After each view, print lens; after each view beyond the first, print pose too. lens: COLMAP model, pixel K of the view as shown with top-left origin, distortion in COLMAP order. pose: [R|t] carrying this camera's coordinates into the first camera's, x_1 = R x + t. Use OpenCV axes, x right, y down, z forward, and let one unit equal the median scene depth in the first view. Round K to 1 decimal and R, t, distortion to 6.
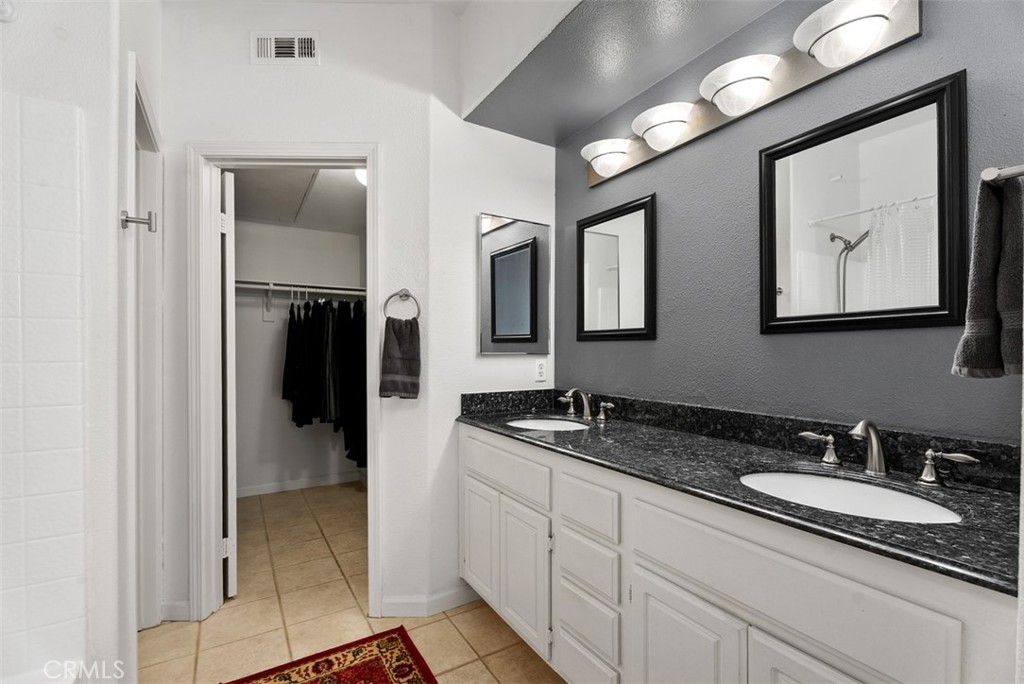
lens RADIAL K [[463.4, 0, 519.0], [0, 463.4, 351.7], [0, 0, 1]] dist [-0.000124, 0.000943]
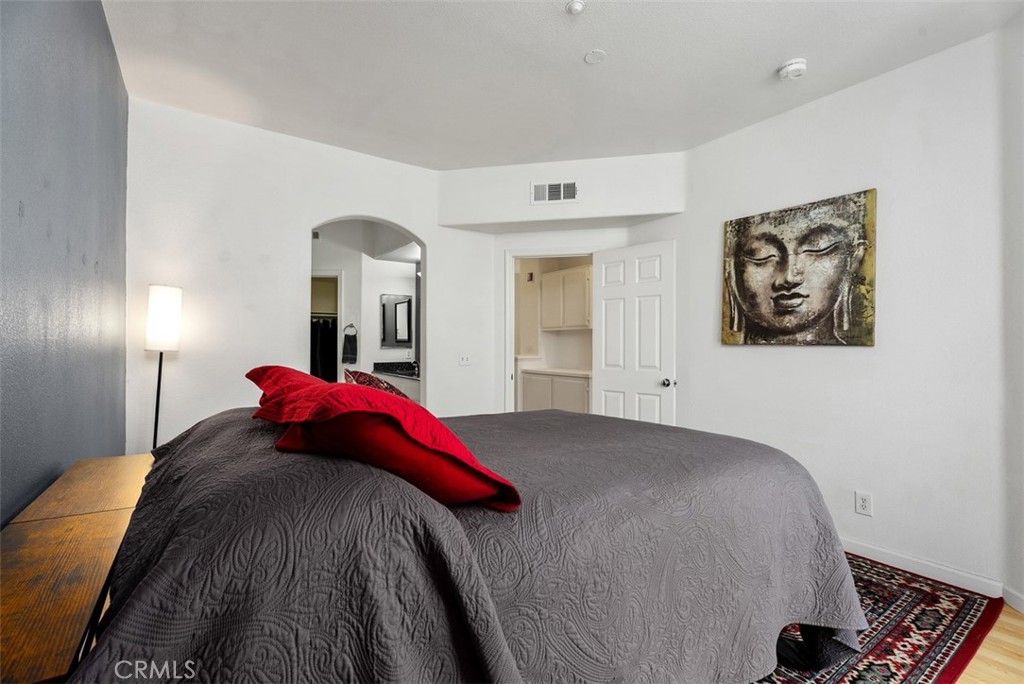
lens RADIAL K [[463.4, 0, 511.0], [0, 463.4, 344.0], [0, 0, 1]] dist [-0.000124, 0.000943]
pose [[0.999253, 0.003432, 0.038501, 0.571357], [-0.003322, 0.999990, -0.002901, -0.010102], [-0.038511, 0.002771, 0.999254, -1.717470]]
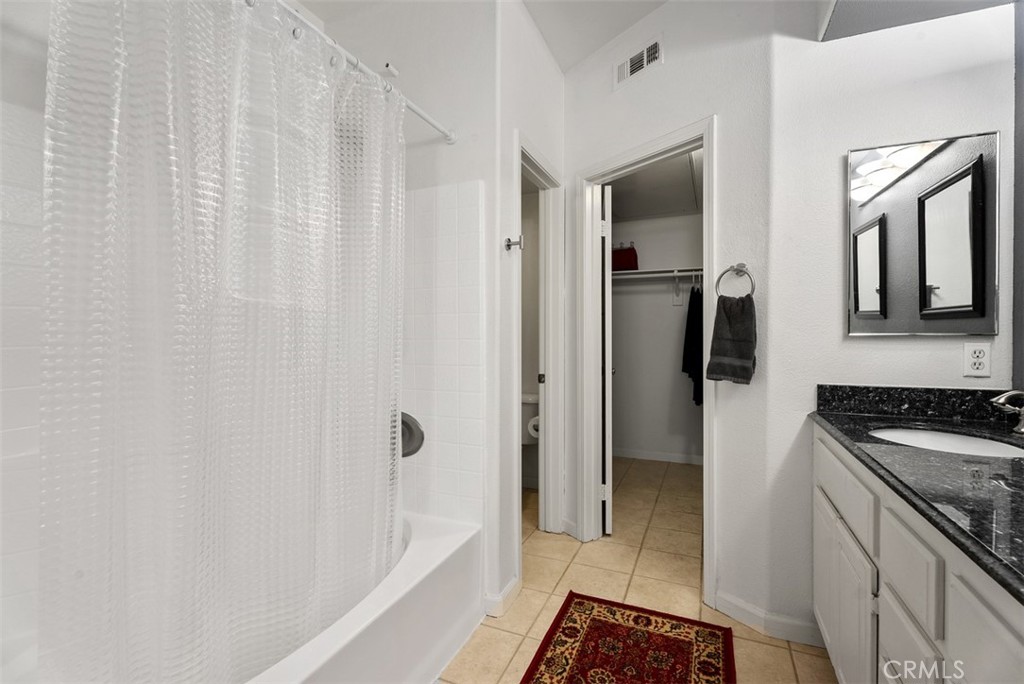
lens RADIAL K [[463.4, 0, 511.7], [0, 463.4, 333.9], [0, 0, 1]] dist [-0.000124, 0.000943]
pose [[0.560618, 0.000104, -0.828074, 0.250648], [0.000344, 1.000000, 0.000358, 0.002925], [0.828074, -0.000486, 0.560618, 0.110624]]
